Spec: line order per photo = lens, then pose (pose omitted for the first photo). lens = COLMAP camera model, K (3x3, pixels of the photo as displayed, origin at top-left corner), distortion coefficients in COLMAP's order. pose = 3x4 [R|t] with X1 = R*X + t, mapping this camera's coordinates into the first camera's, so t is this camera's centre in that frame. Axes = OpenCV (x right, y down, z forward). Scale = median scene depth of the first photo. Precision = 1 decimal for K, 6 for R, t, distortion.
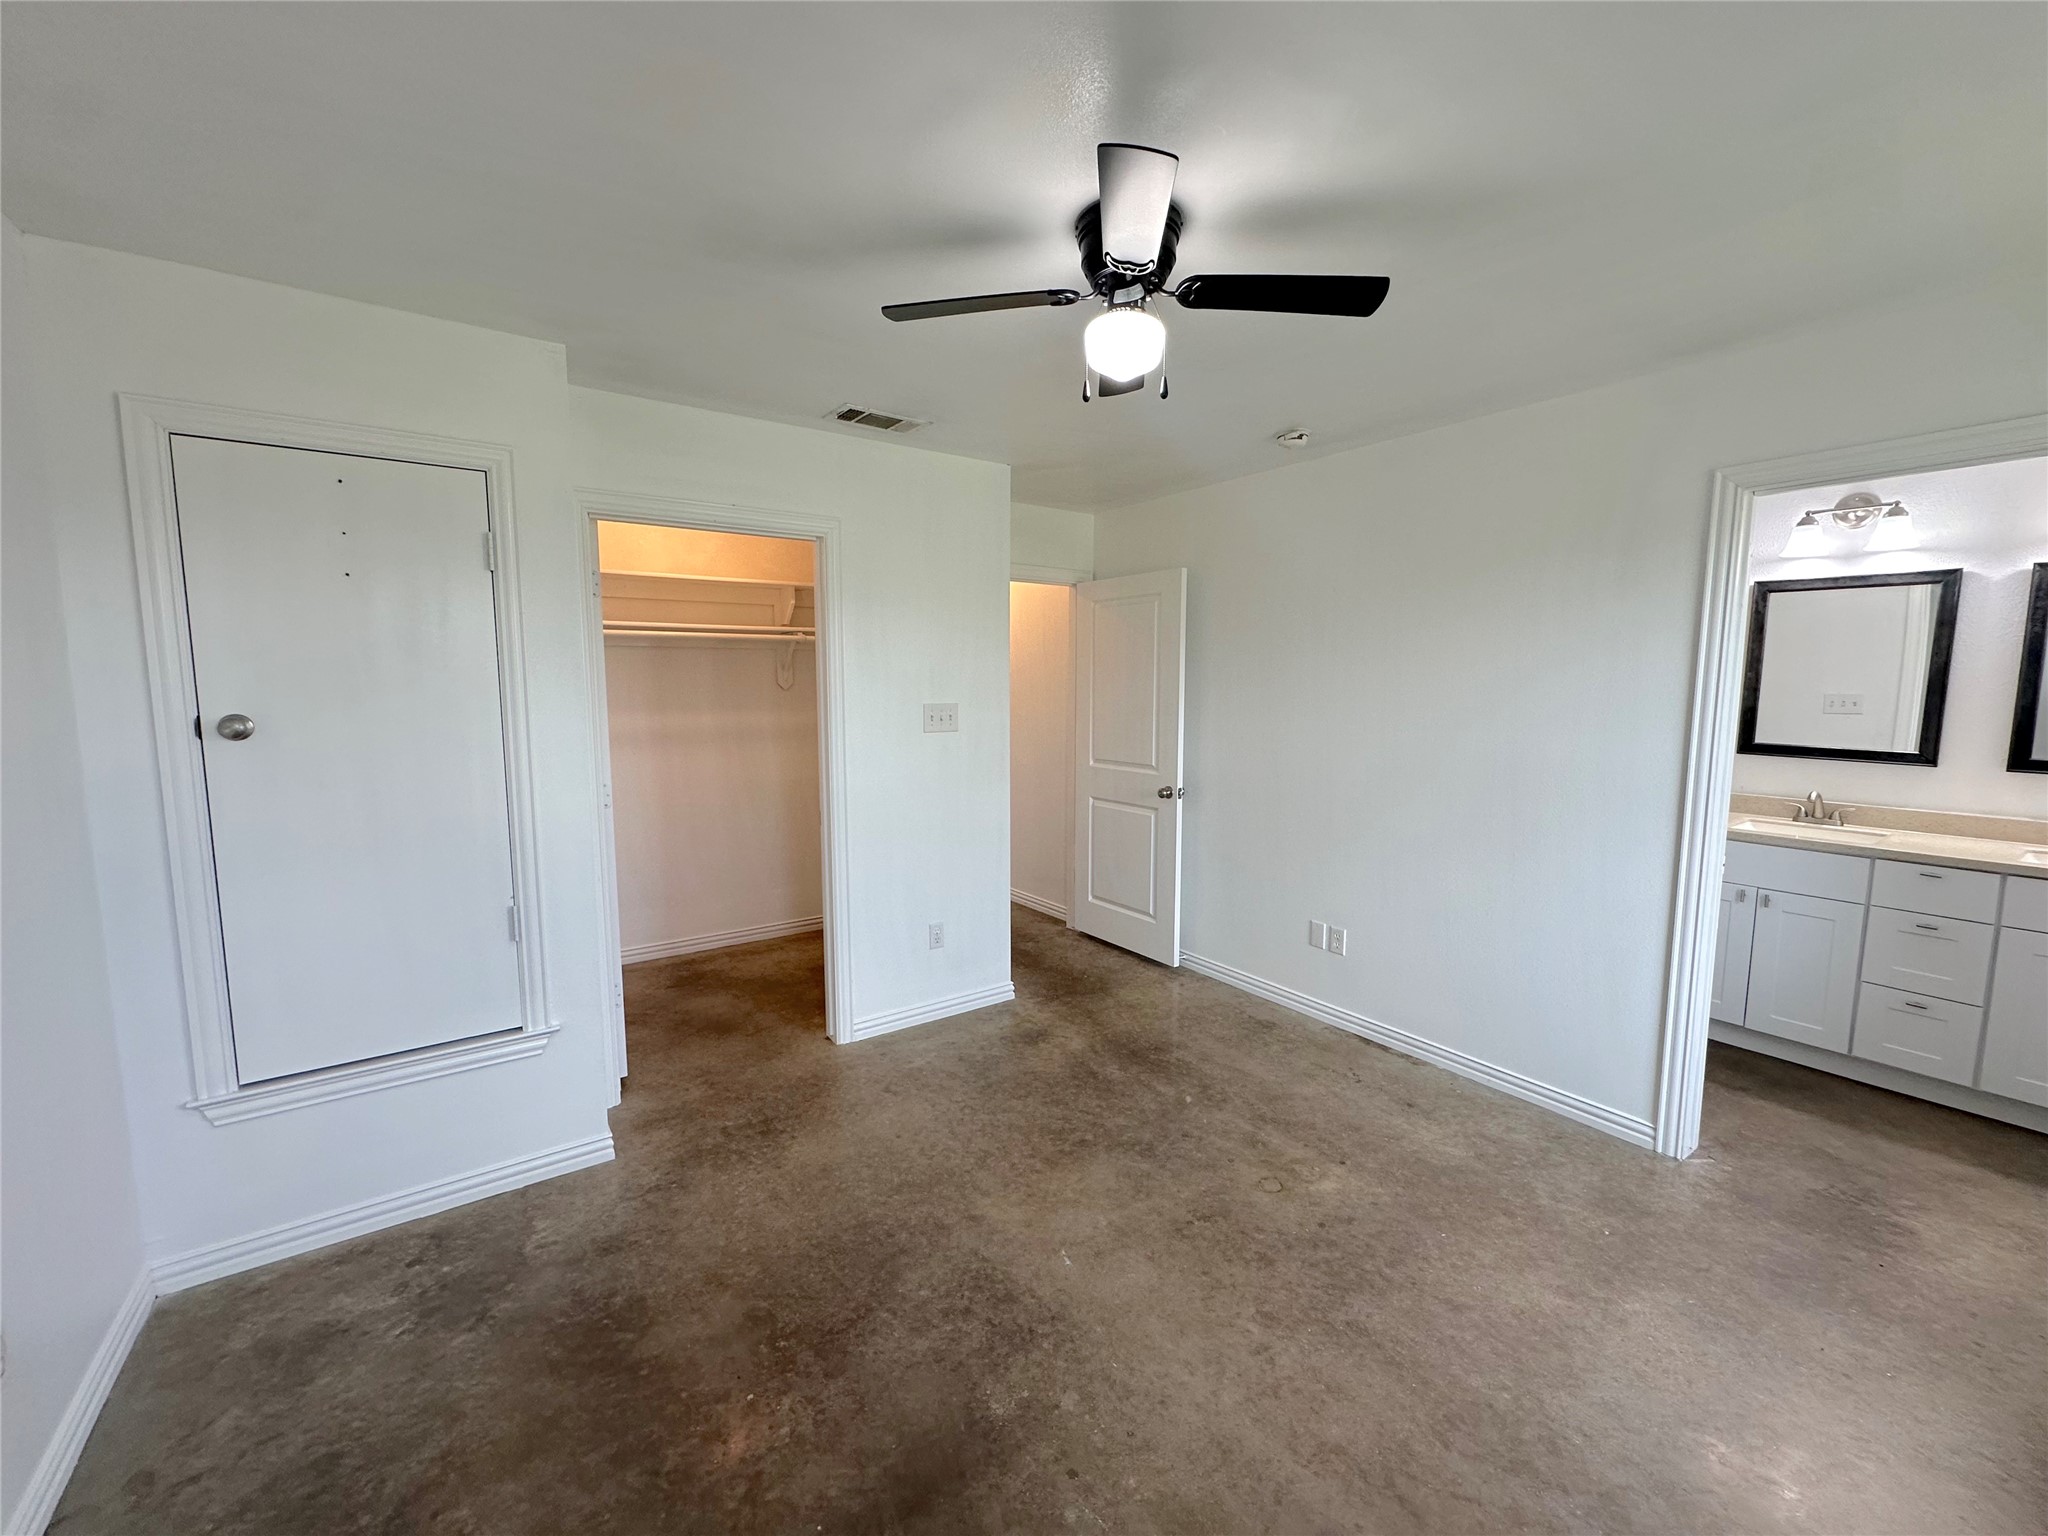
lens RADIAL K [[813.5, 0, 1024.0], [0, 813.5, 768.0], [0, 0, 1]] dist [-0.003339, 0.000365]
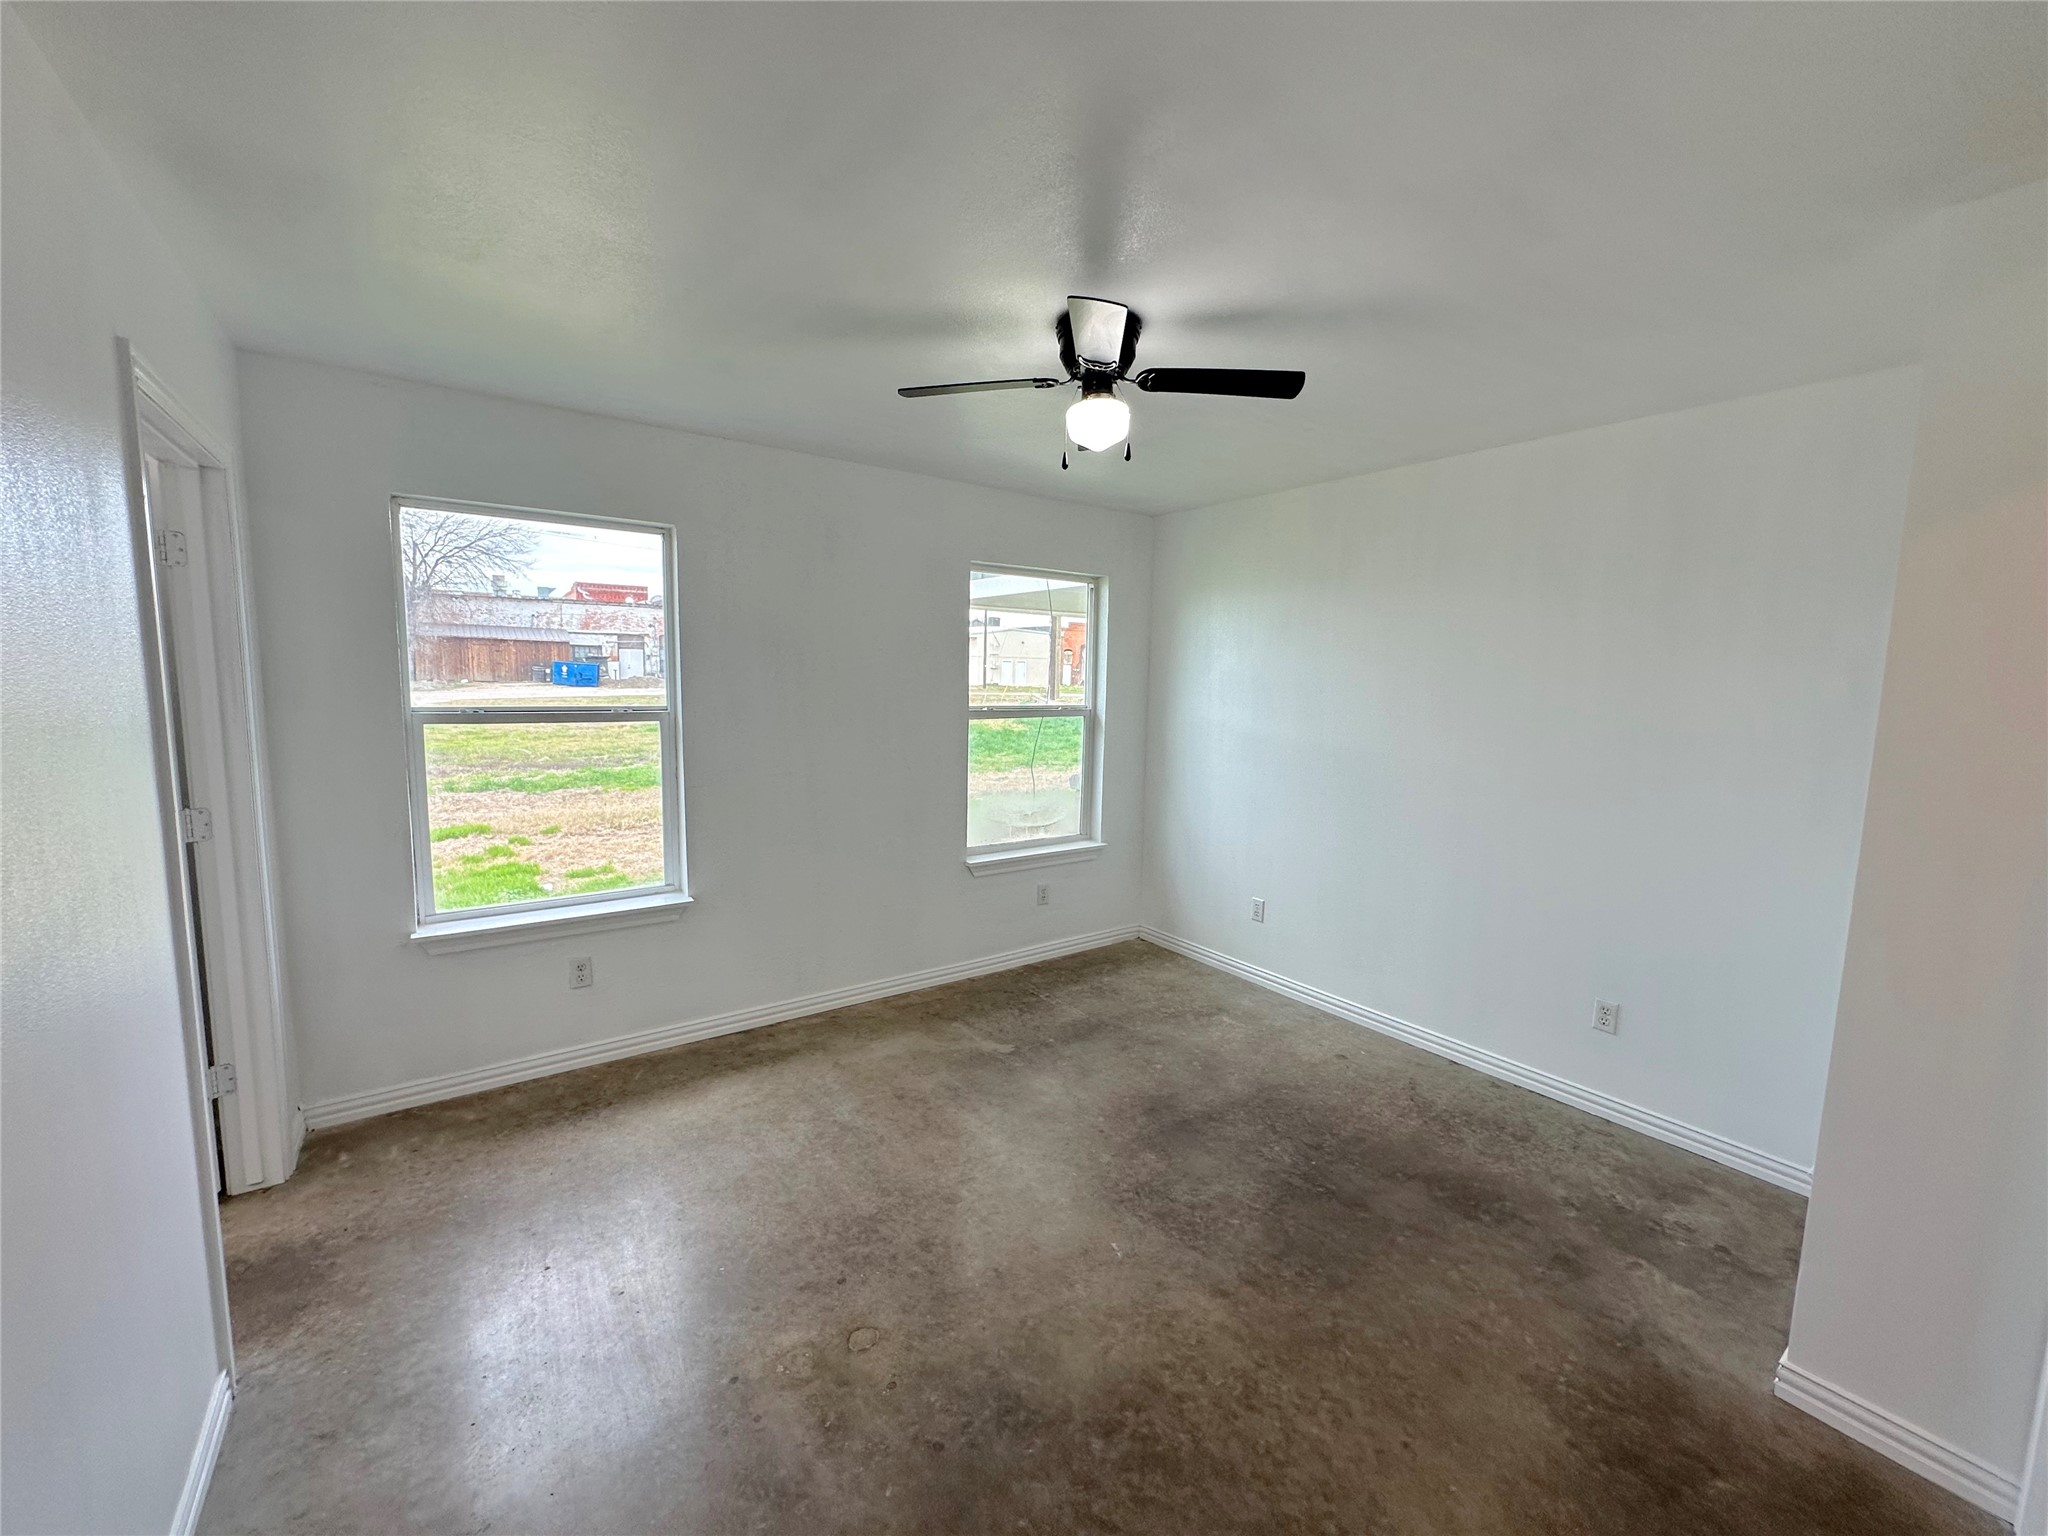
lens RADIAL K [[813.5, 0, 1024.0], [0, 813.5, 768.0], [0, 0, 1]] dist [-0.003339, 0.000365]
pose [[-0.999788, -0.019479, -0.006721, 0.175692], [-0.020481, 0.975264, 0.220094, -0.208246], [0.002268, 0.220185, -0.975456, 1.750349]]
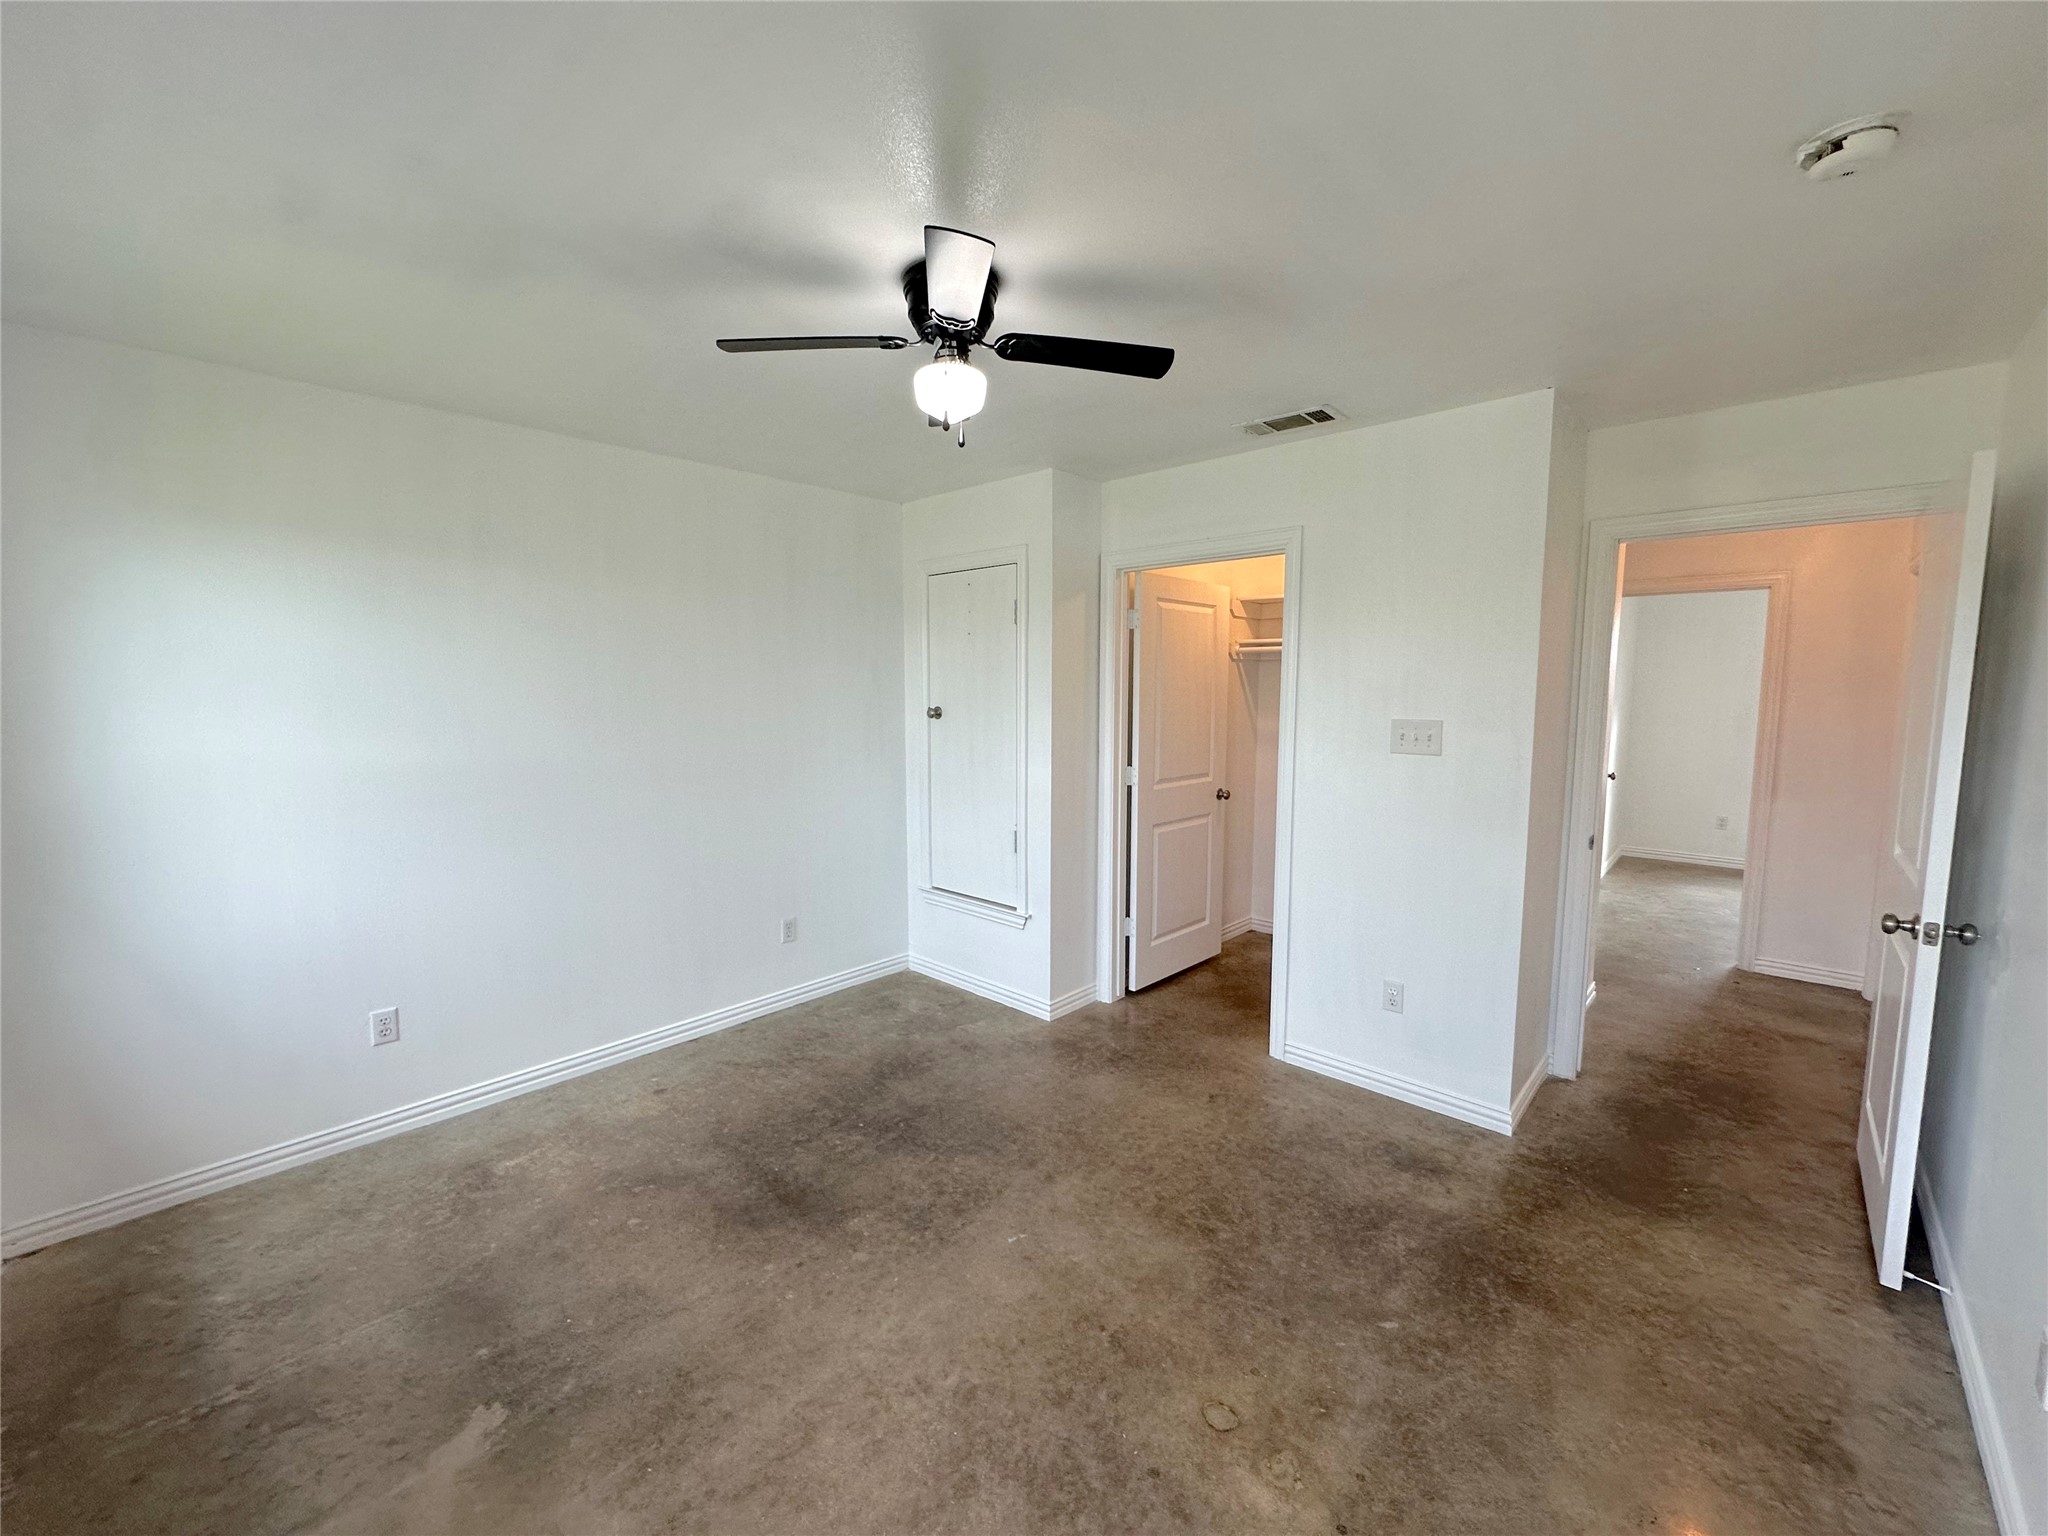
lens RADIAL K [[813.5, 0, 1024.0], [0, 813.5, 768.0], [0, 0, 1]] dist [-0.003339, 0.000365]
pose [[0.204578, 0.097363, -0.973996, 0.955162], [-0.106152, 0.991379, 0.076805, -0.080405], [0.973077, 0.087679, 0.213150, 0.680880]]
